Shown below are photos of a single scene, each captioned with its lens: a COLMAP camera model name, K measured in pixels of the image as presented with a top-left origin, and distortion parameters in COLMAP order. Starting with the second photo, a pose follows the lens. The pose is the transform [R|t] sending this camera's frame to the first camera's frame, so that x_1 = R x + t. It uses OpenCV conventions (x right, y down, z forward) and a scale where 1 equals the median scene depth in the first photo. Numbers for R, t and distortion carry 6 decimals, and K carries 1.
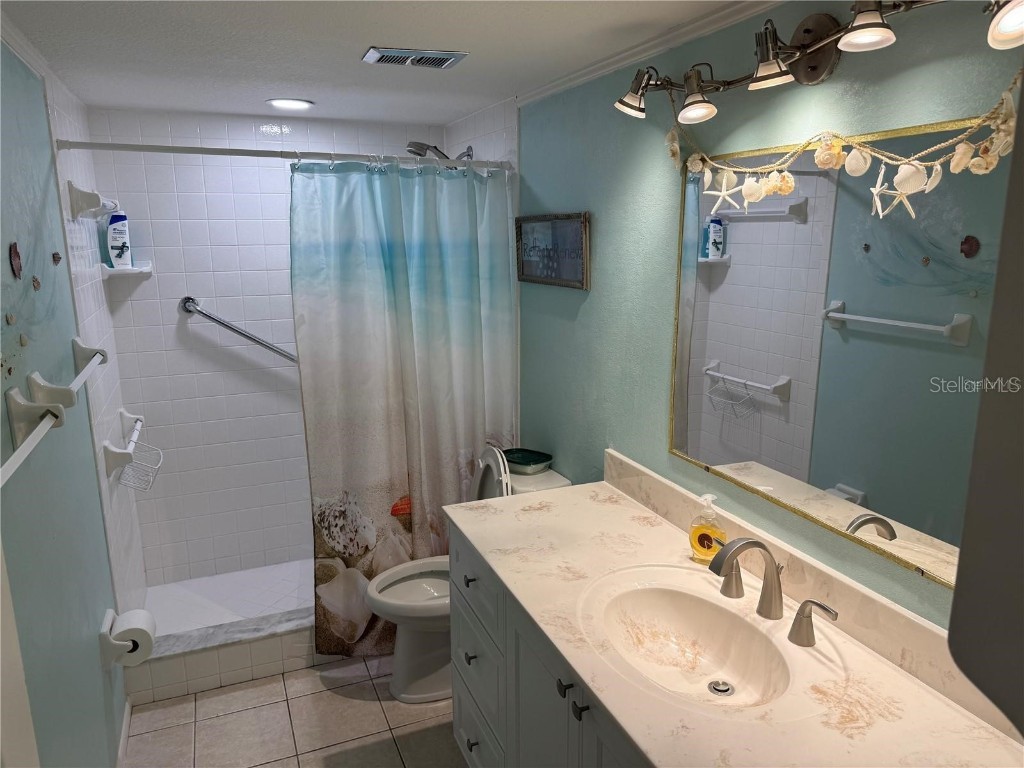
lens RADIAL K [[721.6, 0, 509.3], [0, 721.6, 387.3], [0, 0, 1]] dist [0.119460, -0.168172]
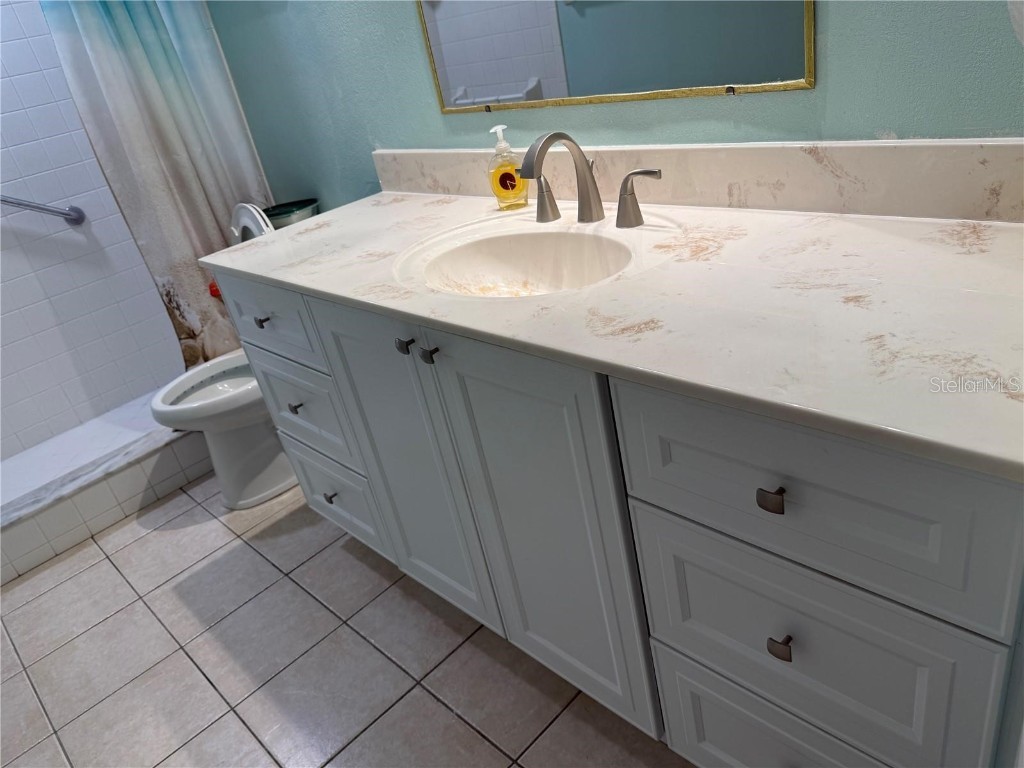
lens RADIAL K [[721.6, 0, 509.3], [0, 721.6, 387.3], [0, 0, 1]] dist [0.119460, -0.168172]
pose [[0.912282, -0.326131, 0.247750, -0.029294], [0.261431, 0.929347, 0.260705, 0.191992], [-0.315270, -0.173067, 0.933088, 0.112286]]
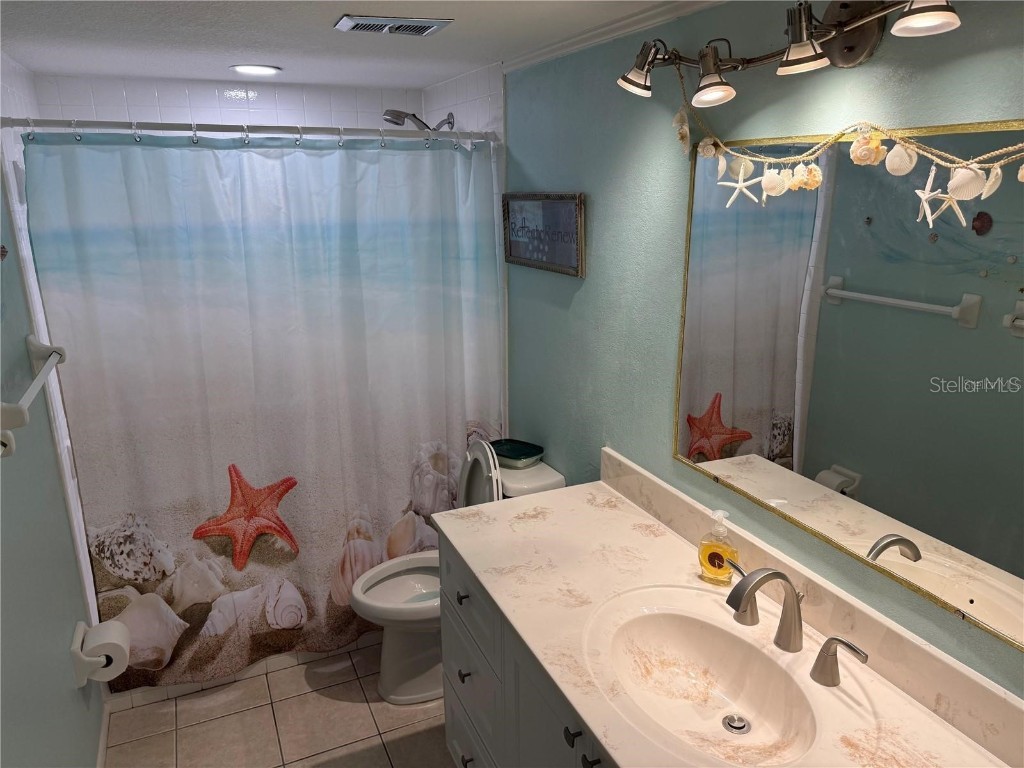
lens RADIAL K [[724.0, 0, 501.6], [0, 724.0, 386.1], [0, 0, 1]] dist [0.081759, -0.095475]
pose [[0.999724, -0.011693, 0.020388, -0.020257], [0.010421, 0.998055, 0.061462, -0.064971], [-0.021067, -0.061232, 0.997901, 0.075679]]
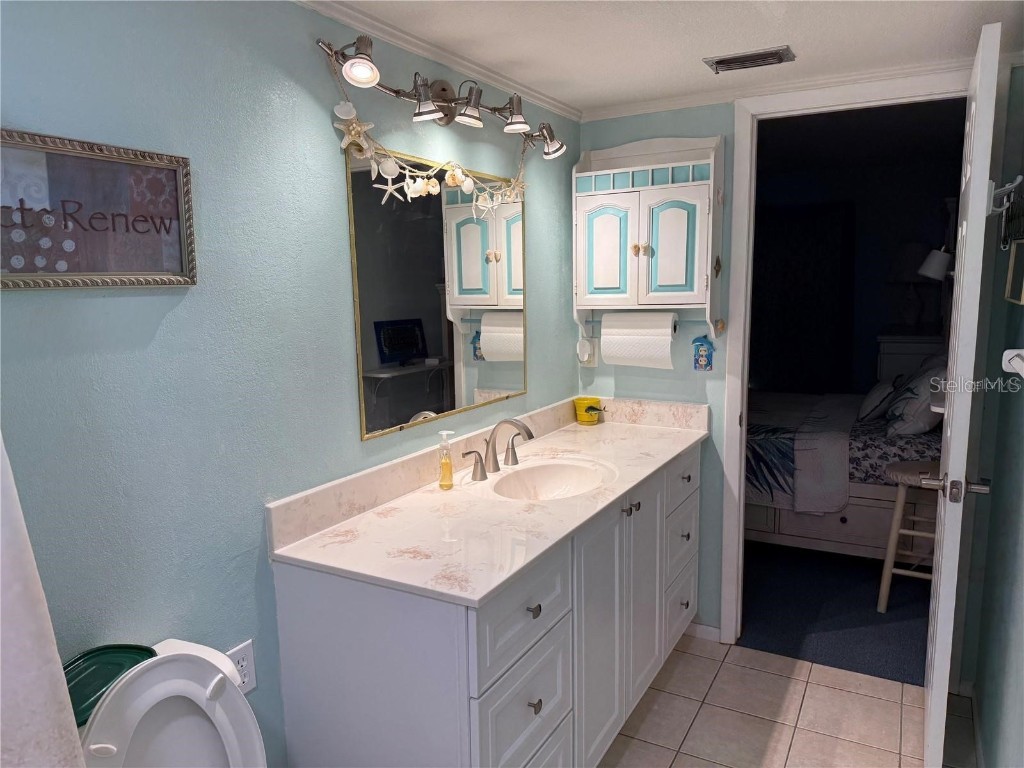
lens RADIAL K [[721.6, 0, 509.3], [0, 721.6, 387.3], [0, 0, 1]] dist [0.119460, -0.168172]
pose [[-0.613242, -0.101793, 0.783309, -0.677937], [0.191573, 0.942888, 0.272511, -0.214063], [-0.766312, 0.317176, -0.558717, 1.420999]]
